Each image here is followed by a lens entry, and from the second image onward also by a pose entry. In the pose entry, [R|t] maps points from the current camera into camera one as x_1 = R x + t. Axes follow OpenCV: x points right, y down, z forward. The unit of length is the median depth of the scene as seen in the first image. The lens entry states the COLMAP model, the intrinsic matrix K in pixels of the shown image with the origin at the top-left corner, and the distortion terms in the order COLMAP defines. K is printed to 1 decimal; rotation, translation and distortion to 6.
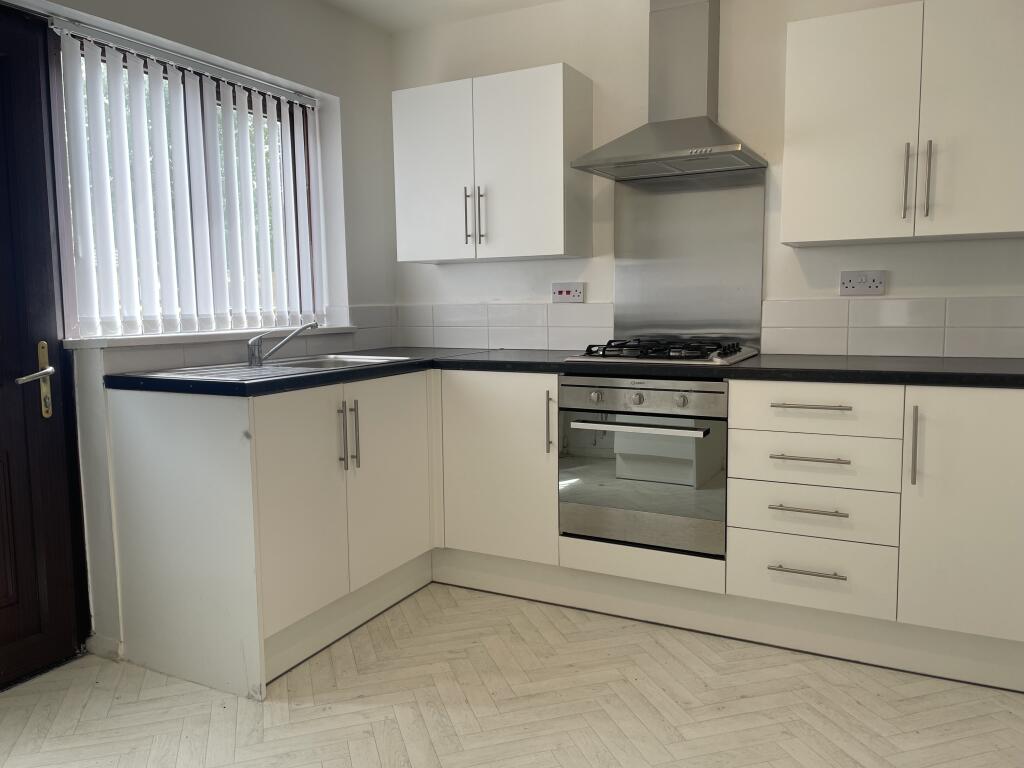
lens RADIAL K [[772.8, 0, 511.4], [0, 772.8, 383.8], [0, 0, 1]] dist [-0.001990, -0.000089]
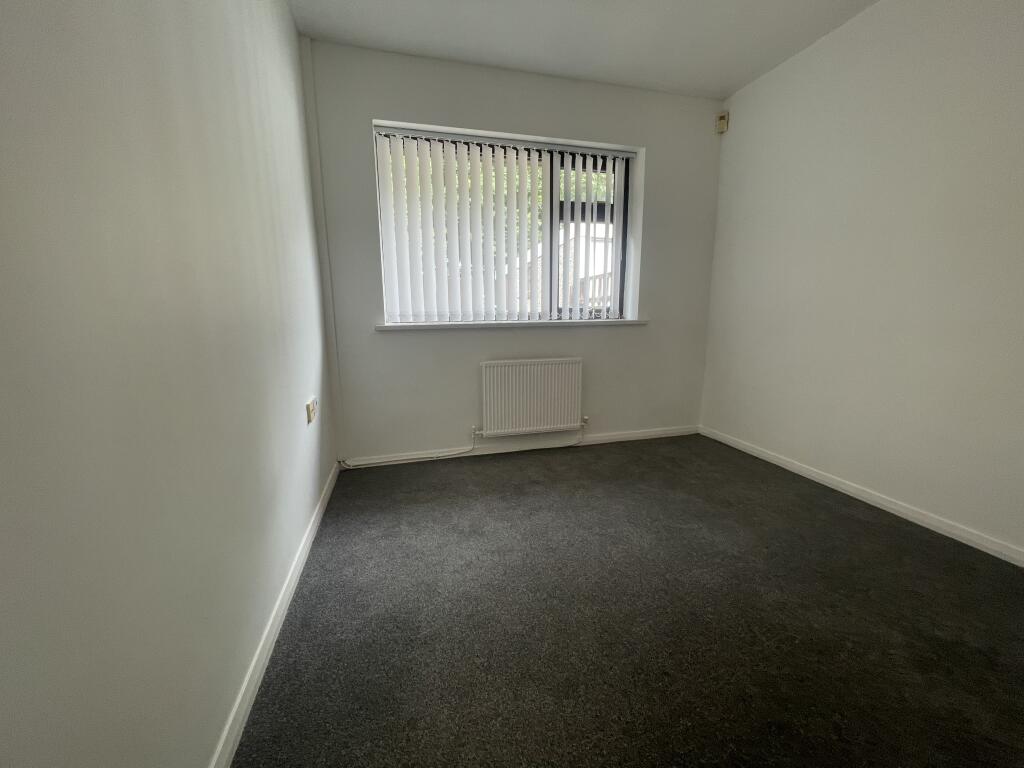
lens RADIAL K [[412.3, 0, 515.6], [0, 412.3, 384.1], [0, 0, 1]] dist [0.001633, 0.000035]
pose [[0.698235, 0.147591, -0.700489, 0.250040], [-0.080803, 0.988512, 0.127733, -0.056661], [0.711293, -0.032586, 0.702140, 0.473585]]
